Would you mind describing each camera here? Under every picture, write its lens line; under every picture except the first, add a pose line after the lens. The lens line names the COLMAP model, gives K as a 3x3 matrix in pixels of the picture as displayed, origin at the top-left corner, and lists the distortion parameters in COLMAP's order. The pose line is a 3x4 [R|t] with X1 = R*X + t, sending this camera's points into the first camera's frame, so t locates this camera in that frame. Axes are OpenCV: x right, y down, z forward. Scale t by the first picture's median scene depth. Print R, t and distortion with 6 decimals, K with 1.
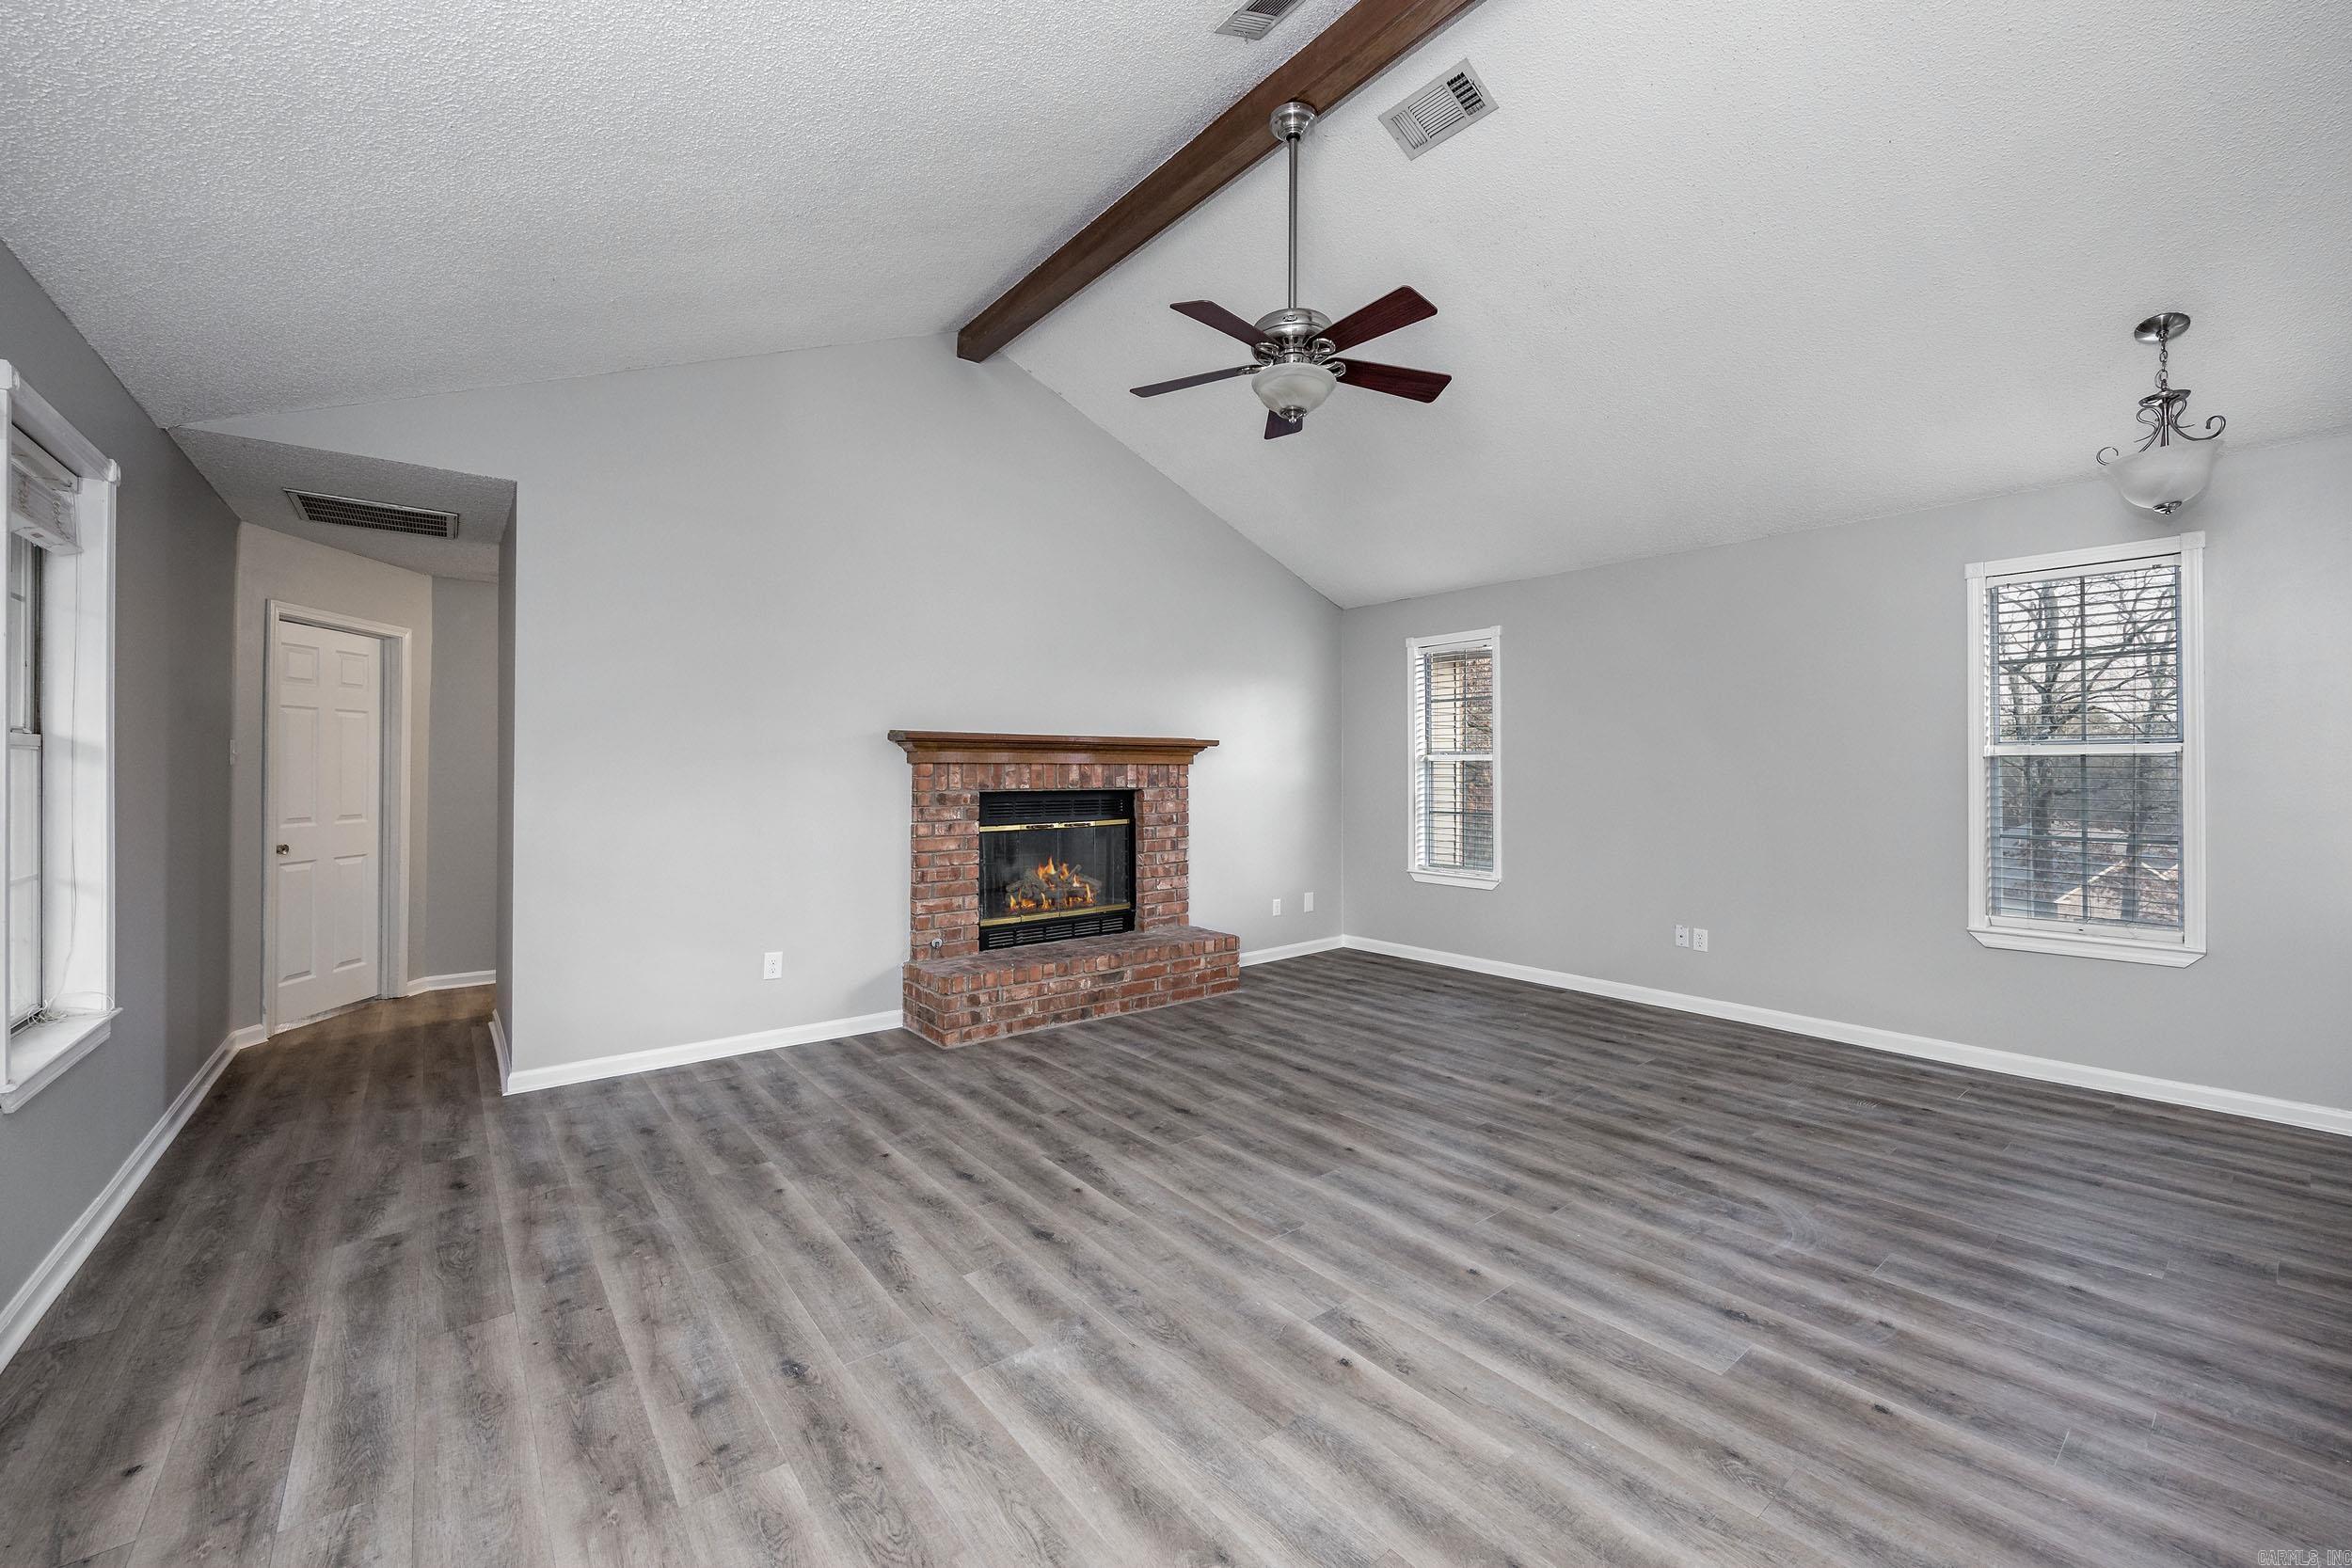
lens RADIAL K [[945.2, 0, 1198.6], [0, 945.2, 762.9], [0, 0, 1]] dist [0.006132, -0.002363]
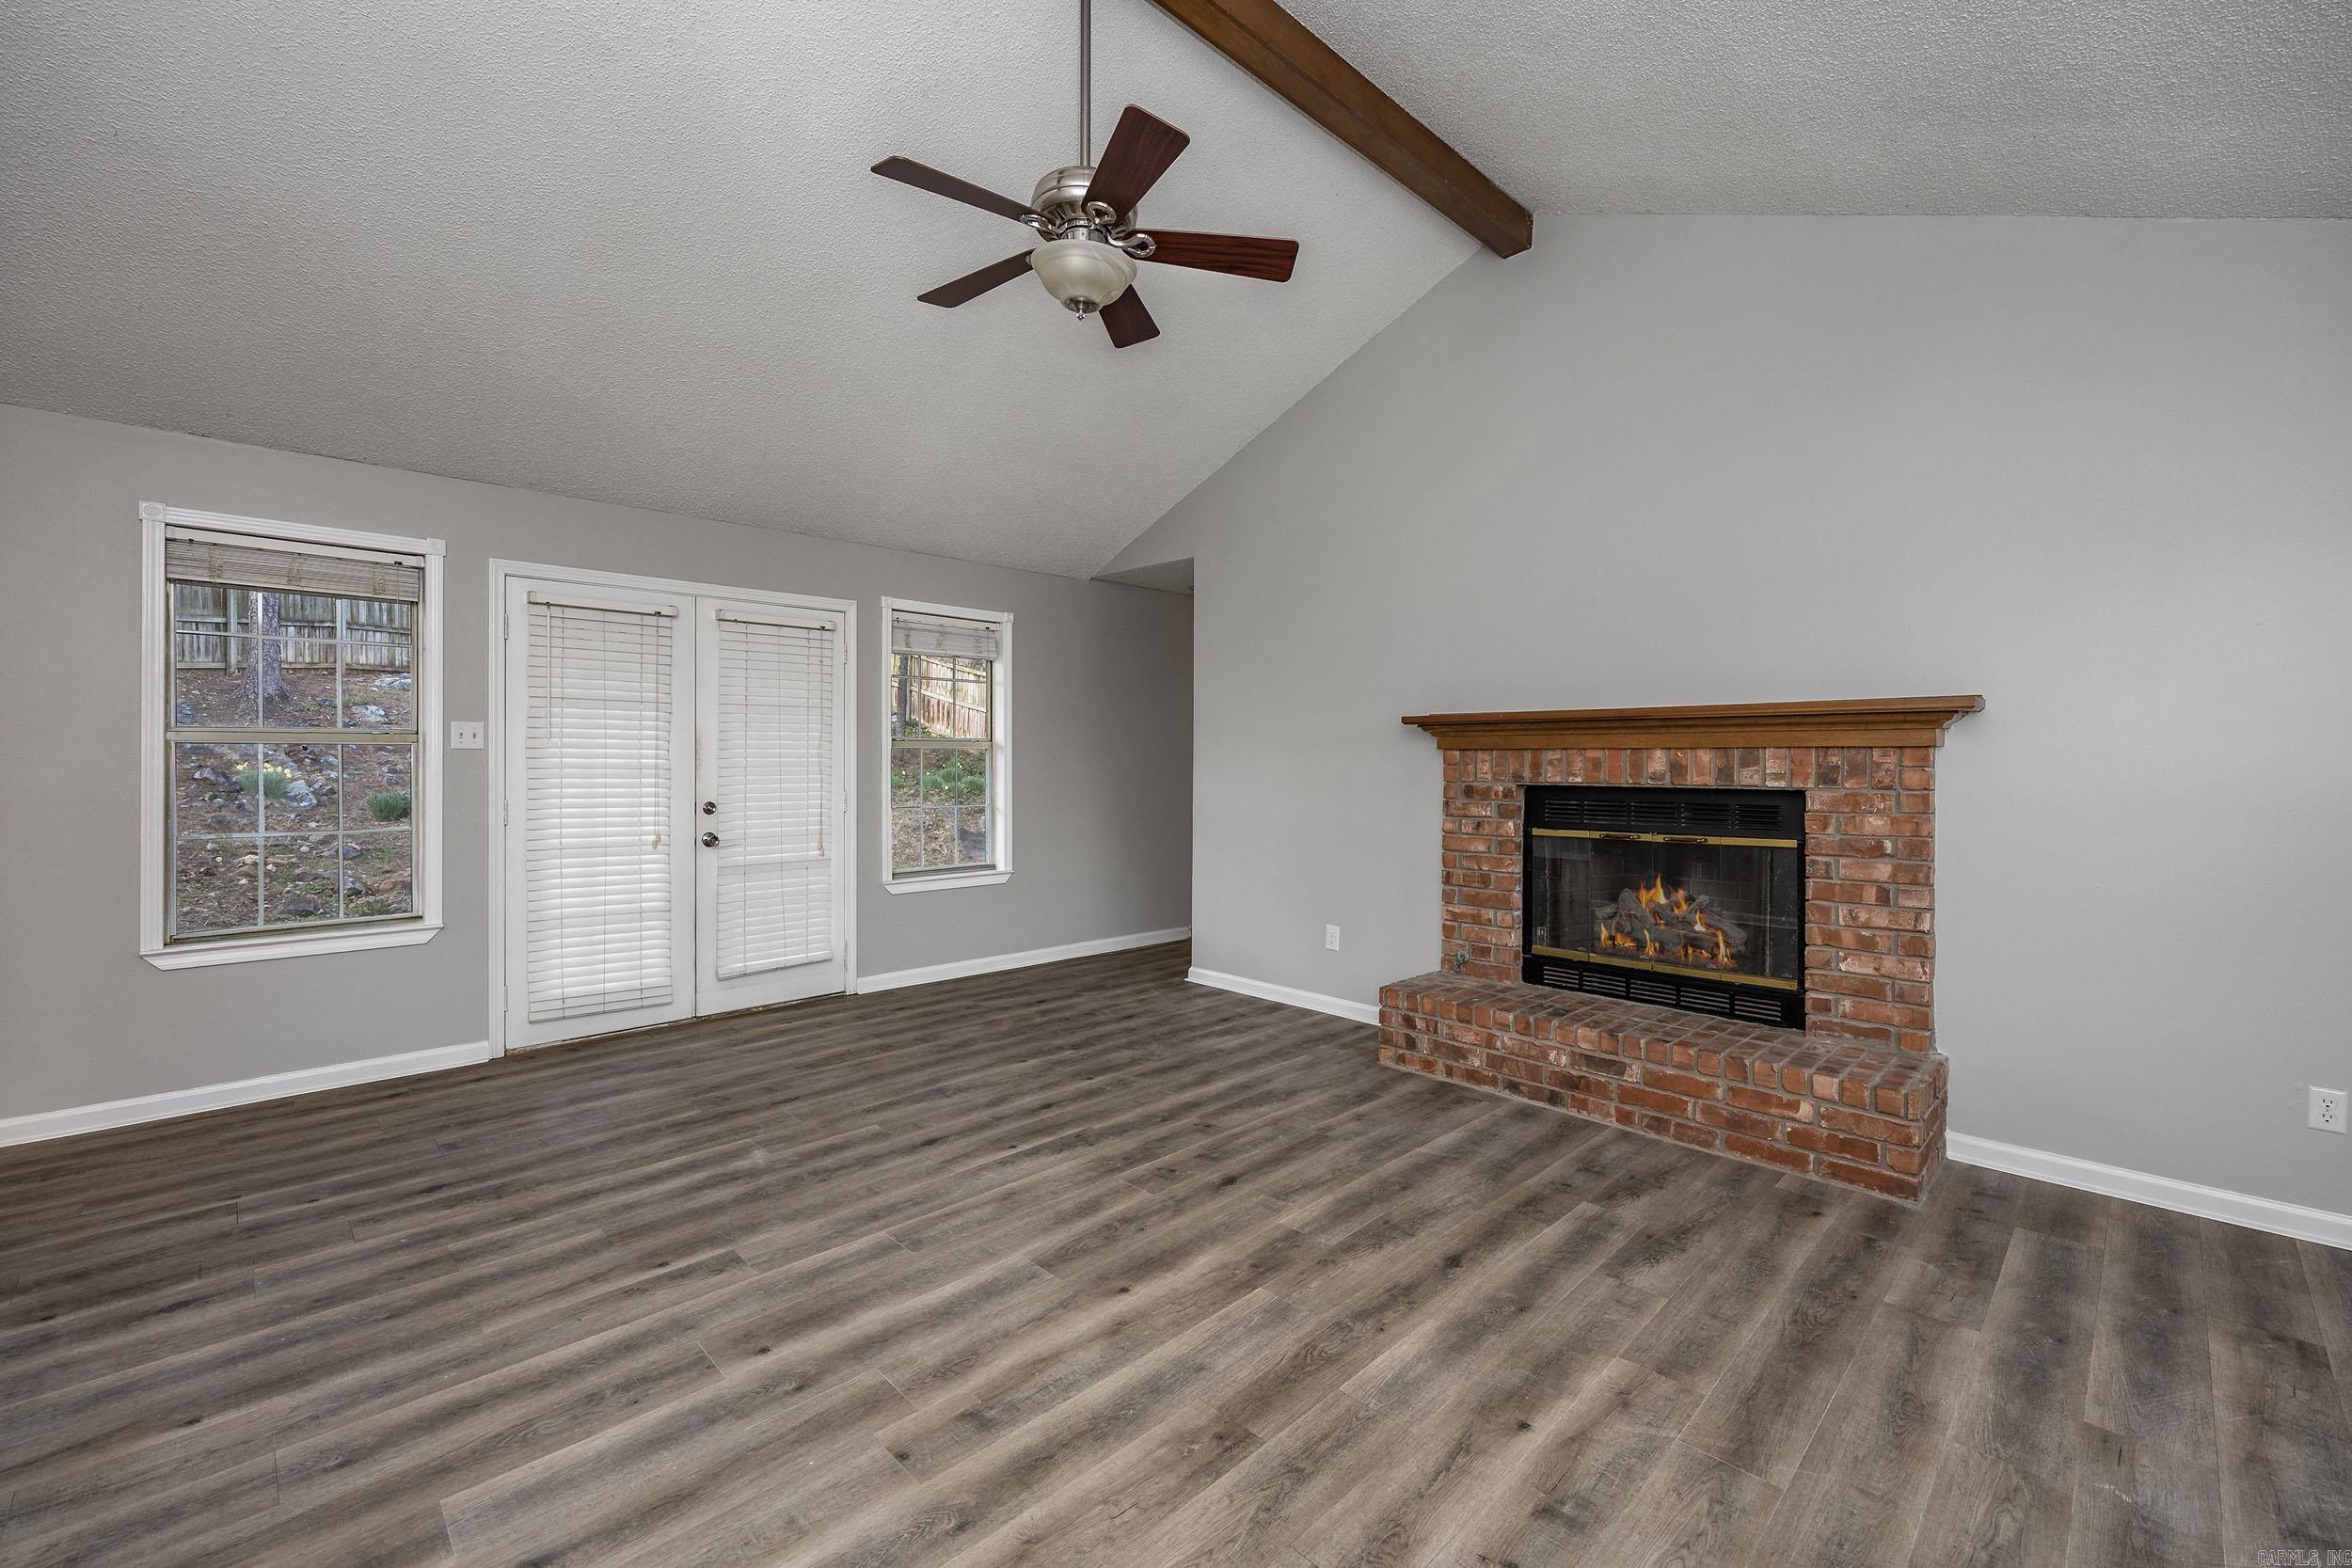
lens RADIAL K [[945.2, 0, 1117.6], [0, 945.2, 772.5], [0, 0, 1]] dist [0.006132, -0.002363]
pose [[0.069591, 0.013969, -0.997478, 0.835820], [0.011229, 0.999828, 0.014786, 0.006153], [0.997512, -0.012230, 0.069422, 0.915865]]
